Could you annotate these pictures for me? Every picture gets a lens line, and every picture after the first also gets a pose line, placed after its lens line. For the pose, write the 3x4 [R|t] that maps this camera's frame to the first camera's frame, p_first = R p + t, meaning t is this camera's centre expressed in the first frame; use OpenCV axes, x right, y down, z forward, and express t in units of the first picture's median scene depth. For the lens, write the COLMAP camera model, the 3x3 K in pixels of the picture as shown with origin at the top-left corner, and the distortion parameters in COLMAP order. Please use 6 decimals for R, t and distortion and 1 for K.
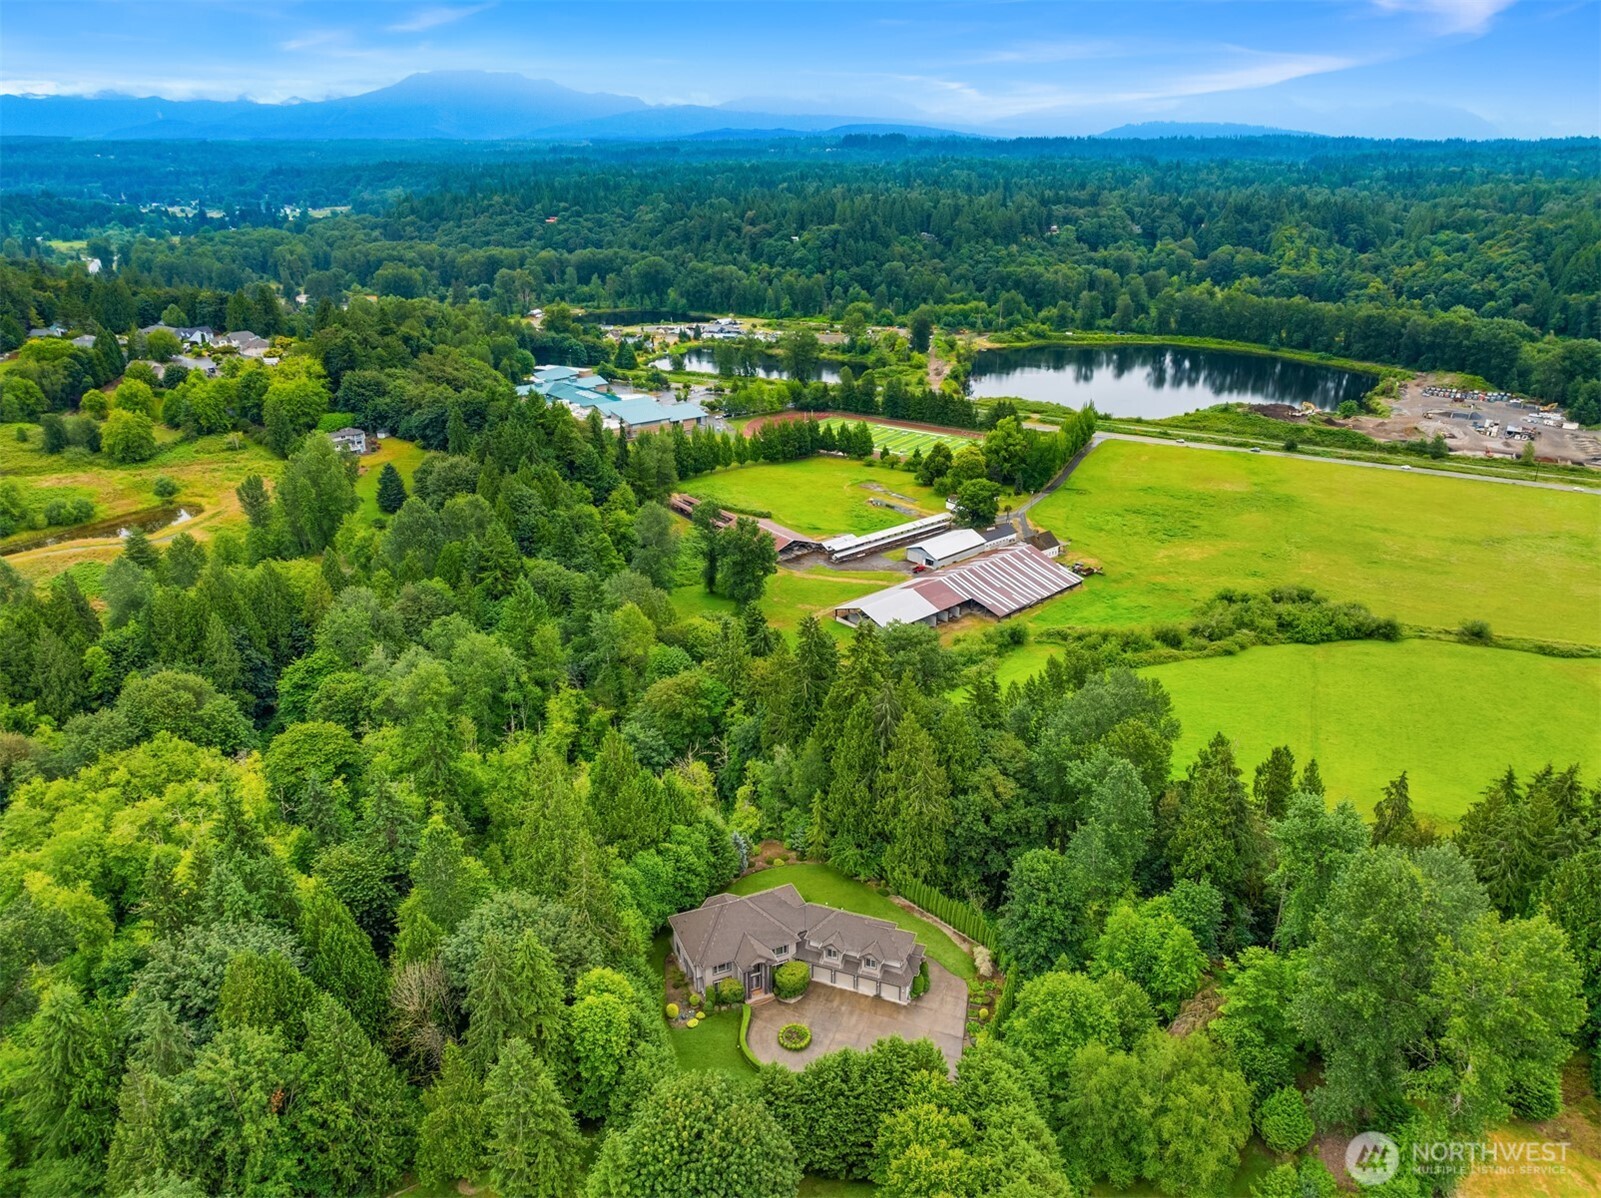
lens RADIAL K [[1128.0, 0, 808.1], [0, 1128.0, 592.0], [0, 0, 1]] dist [-0.035612, 0.001163]
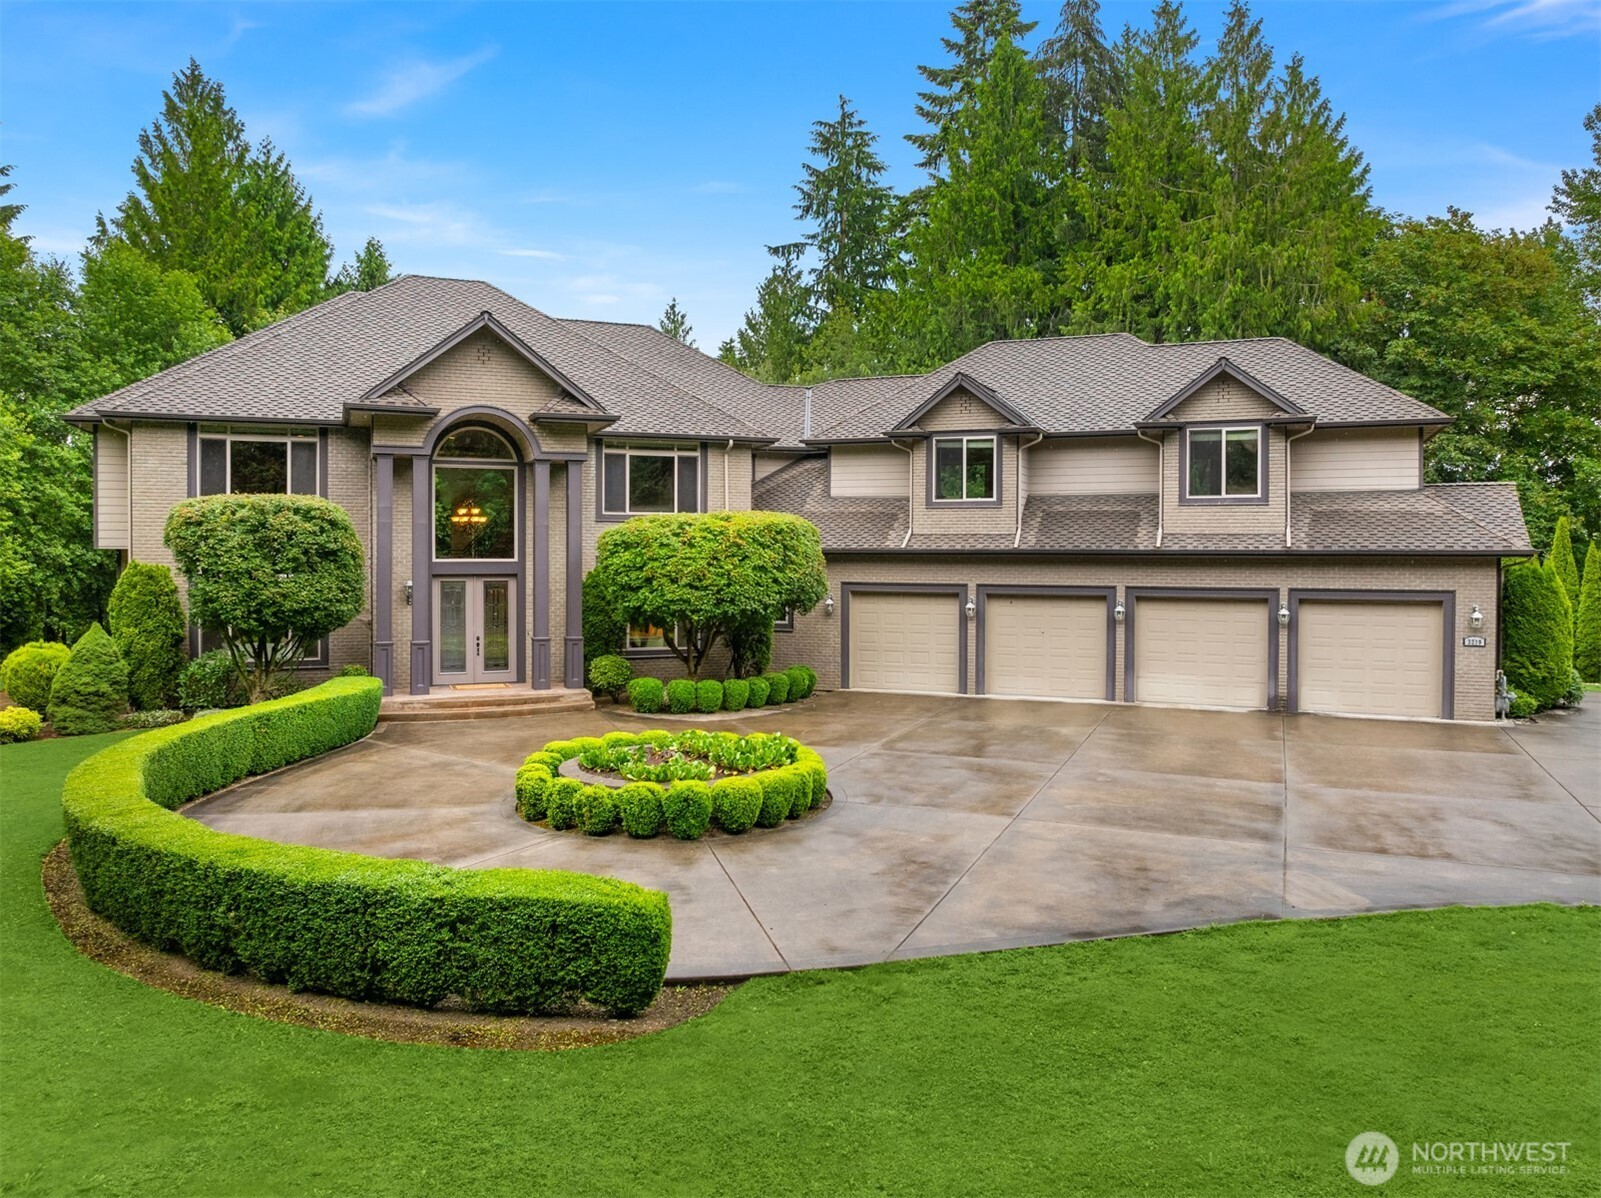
lens RADIAL K [[1128.0, 0, 808.1], [0, 1128.0, 592.0], [0, 0, 1]] dist [-0.035612, 0.001163]
pose [[0.999458, 0.002567, -0.032823, 0.003528], [-0.013839, 0.937350, -0.348115, 0.353432], [0.029873, 0.348381, 0.936877, 0.757334]]
